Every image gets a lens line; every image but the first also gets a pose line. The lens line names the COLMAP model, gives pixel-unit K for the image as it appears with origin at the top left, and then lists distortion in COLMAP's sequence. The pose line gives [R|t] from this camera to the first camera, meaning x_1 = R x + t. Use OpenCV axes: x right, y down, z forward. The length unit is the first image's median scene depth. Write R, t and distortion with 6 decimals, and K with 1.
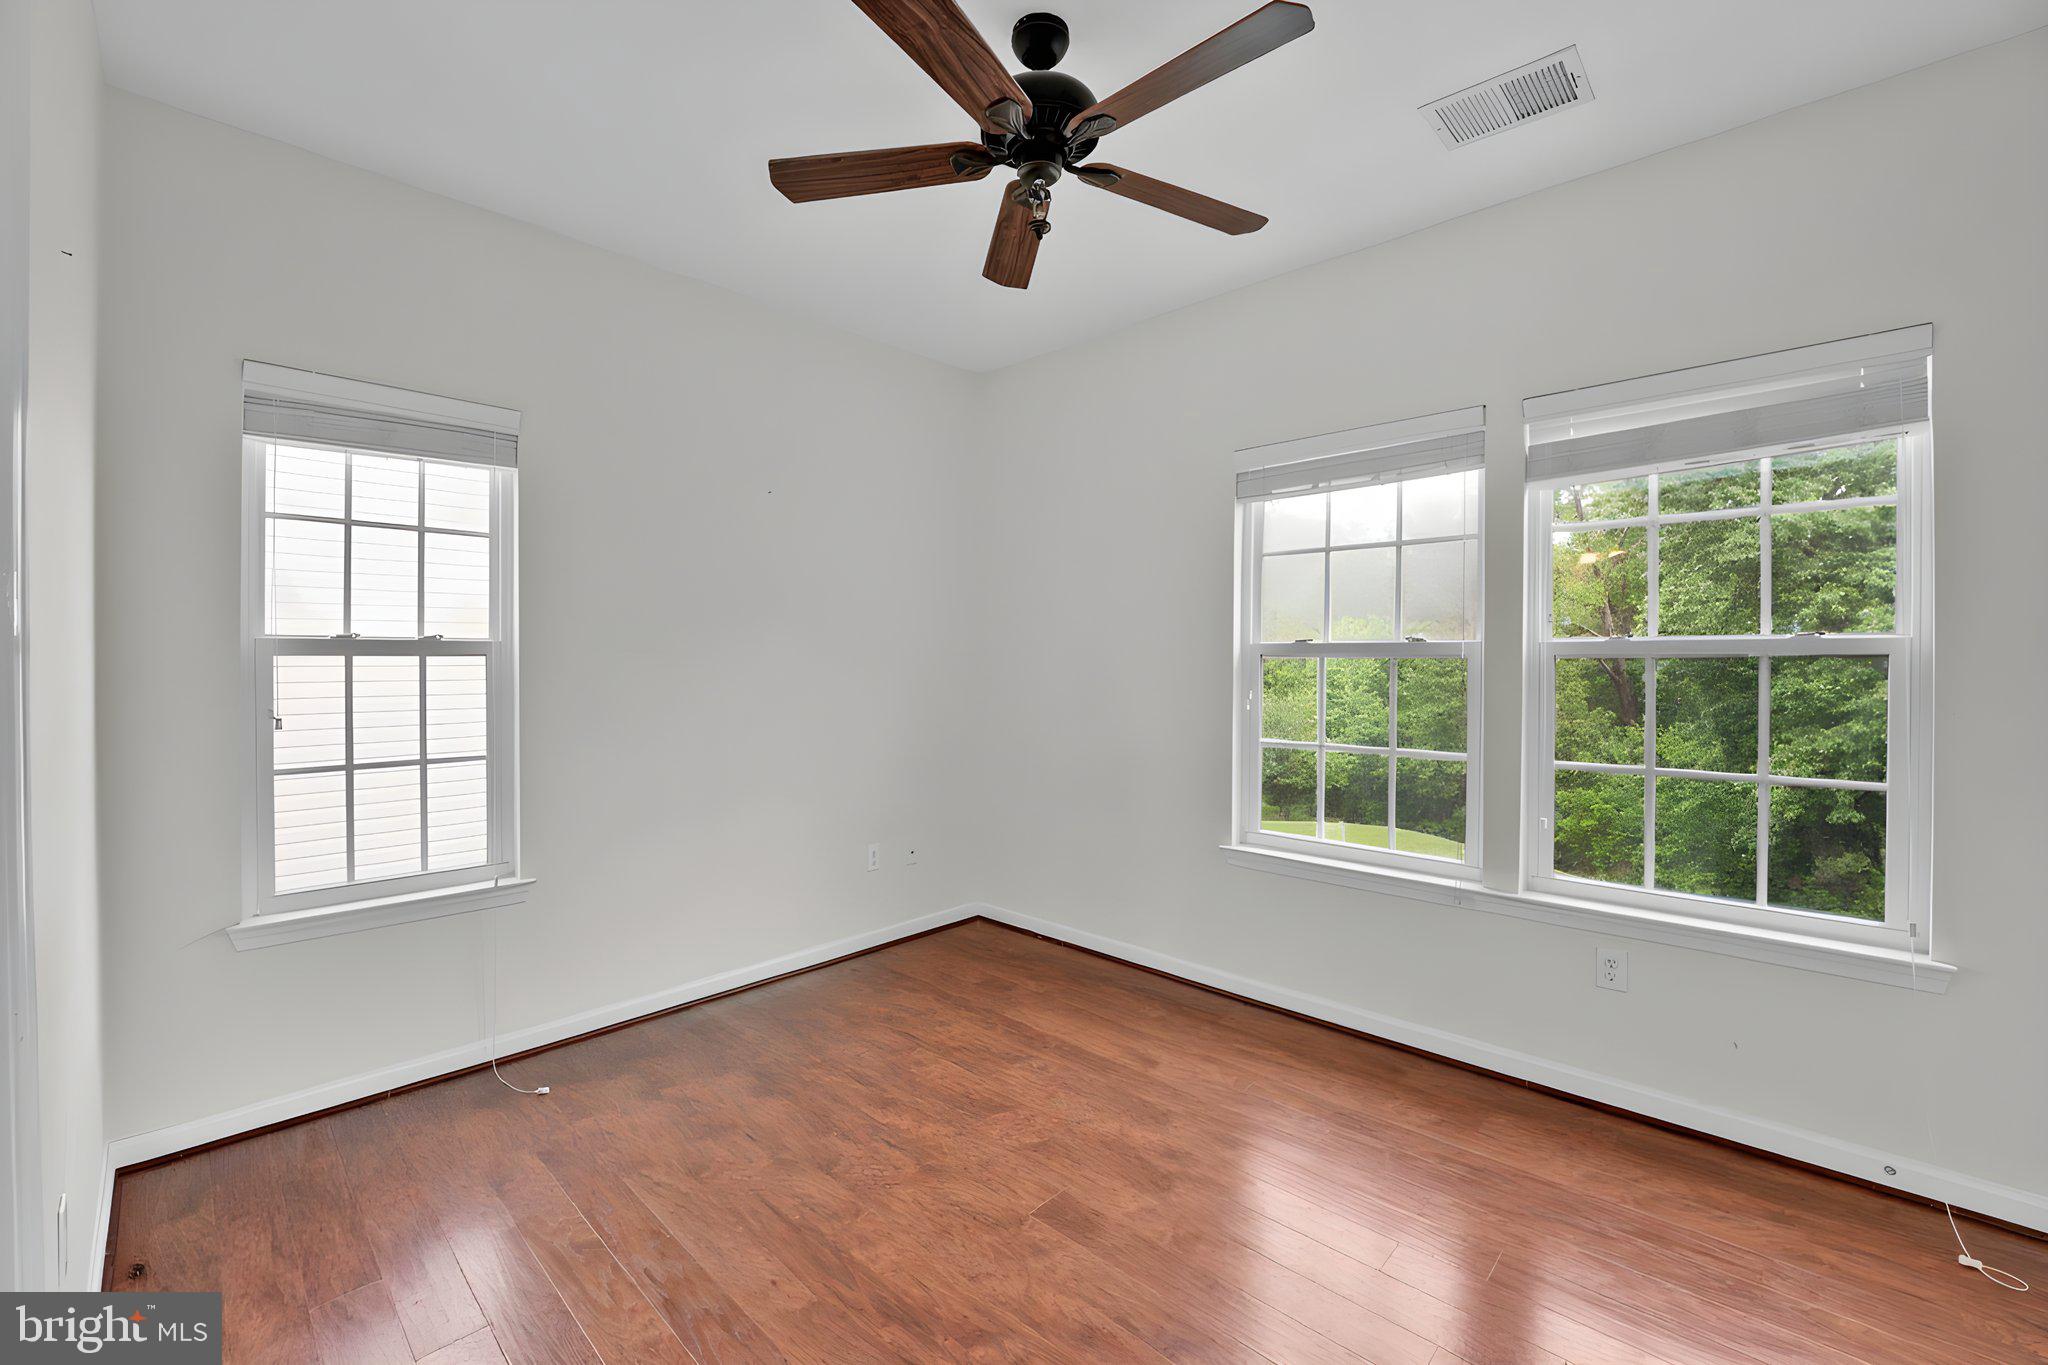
lens RADIAL K [[831.1, 0, 1024.0], [0, 831.1, 682.5], [0, 0, 1]] dist [-0.030790, 0.005904]
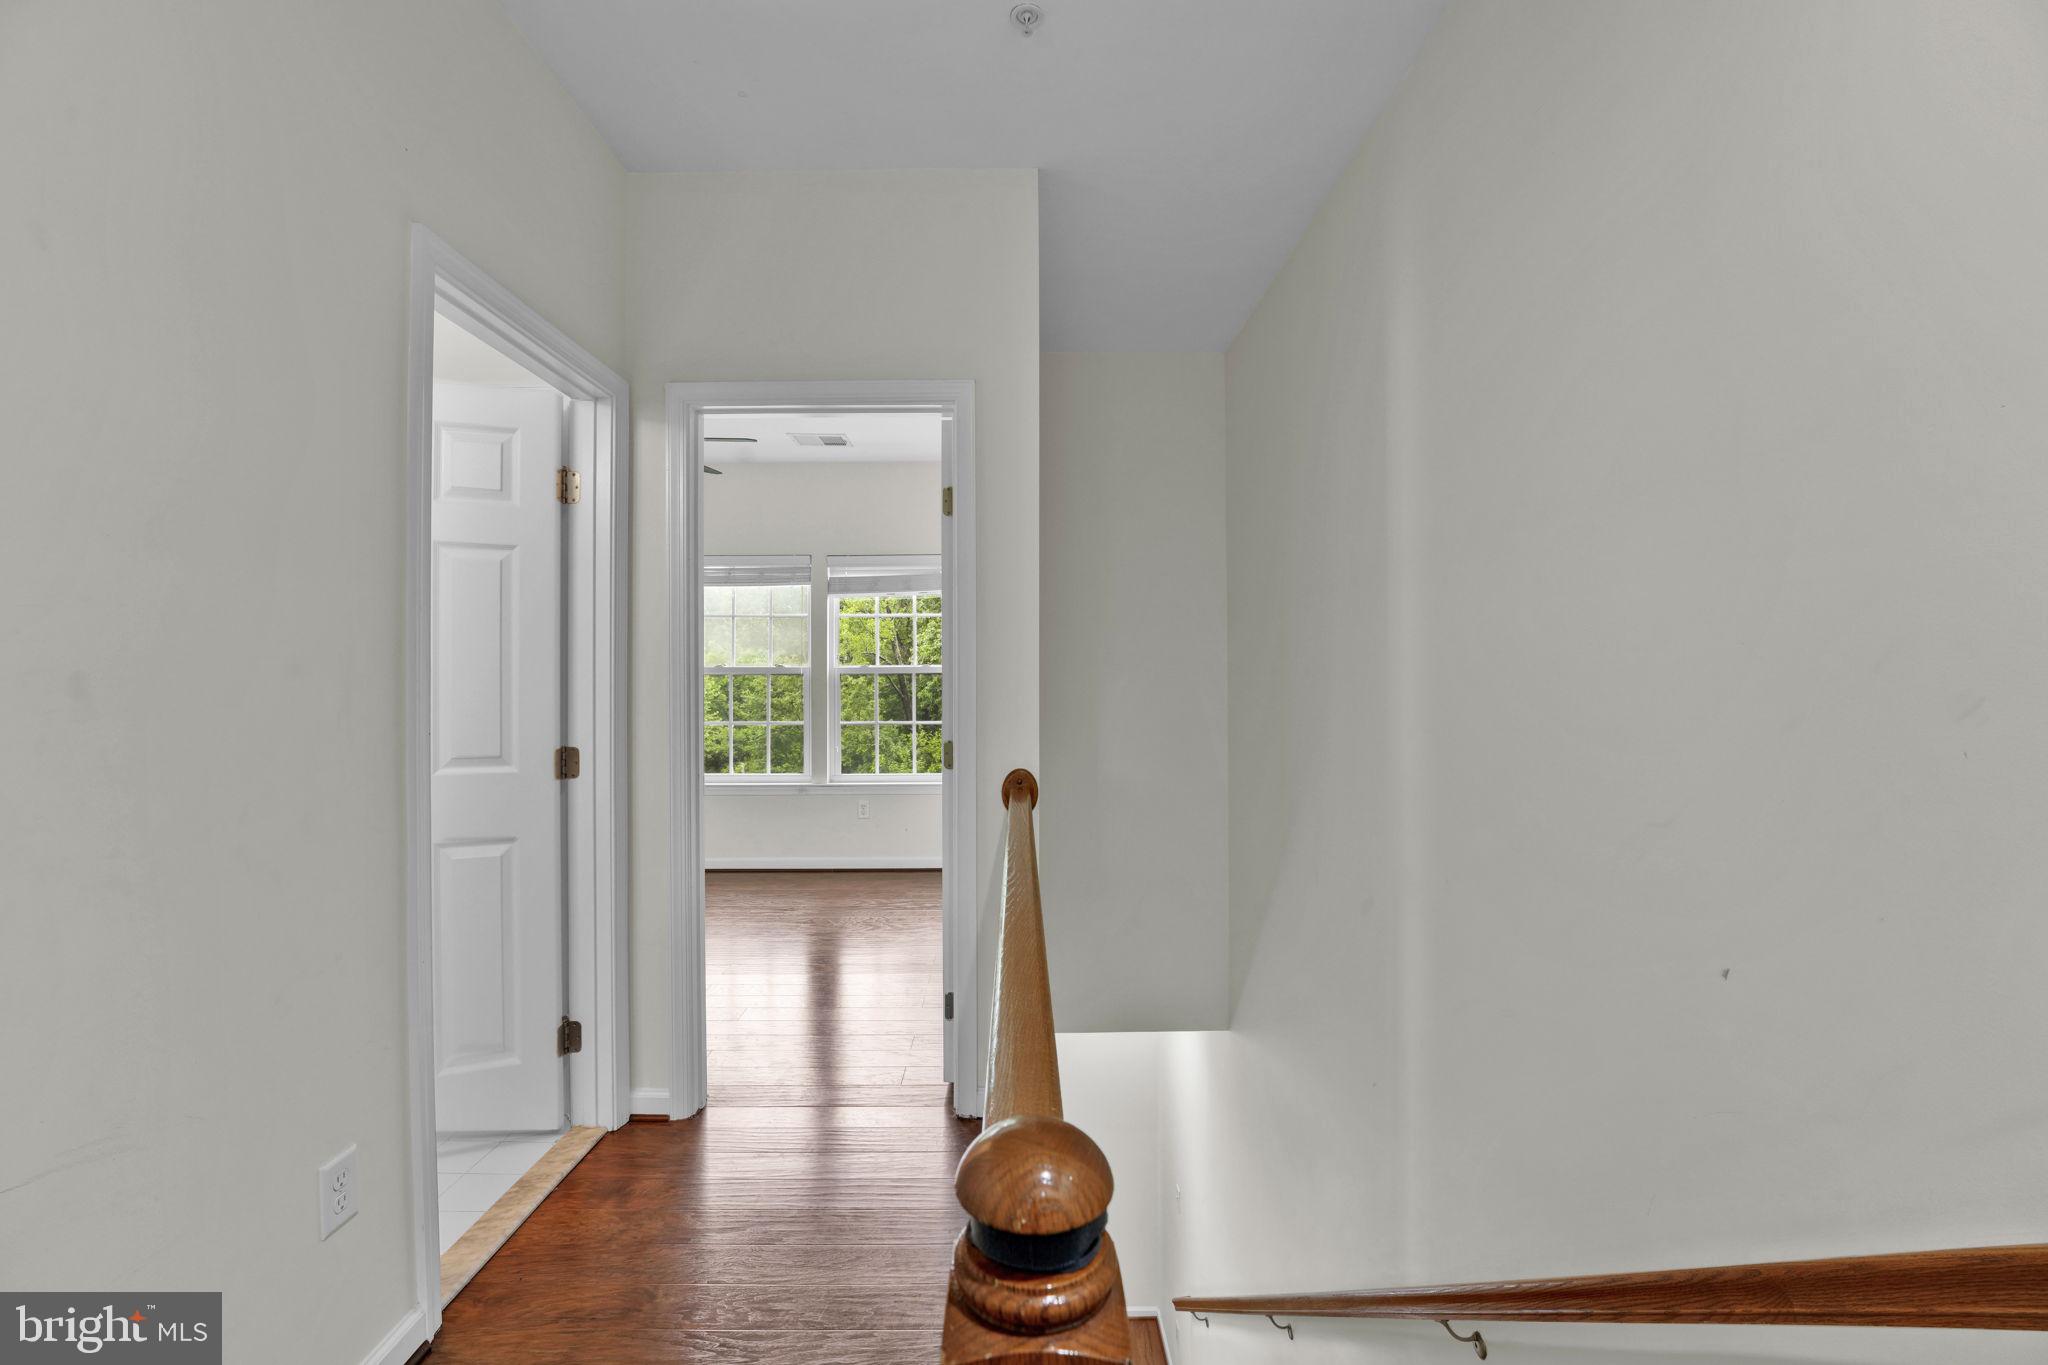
lens RADIAL K [[848.8, 0, 1020.7], [0, 848.8, 698.9], [0, 0, 1]] dist [-0.029255, 0.000730]
pose [[0.727529, -0.009880, 0.686005, -0.501187], [0.015824, 0.999872, -0.002381, 0.040529], [-0.685894, 0.012588, 0.727592, -0.878446]]
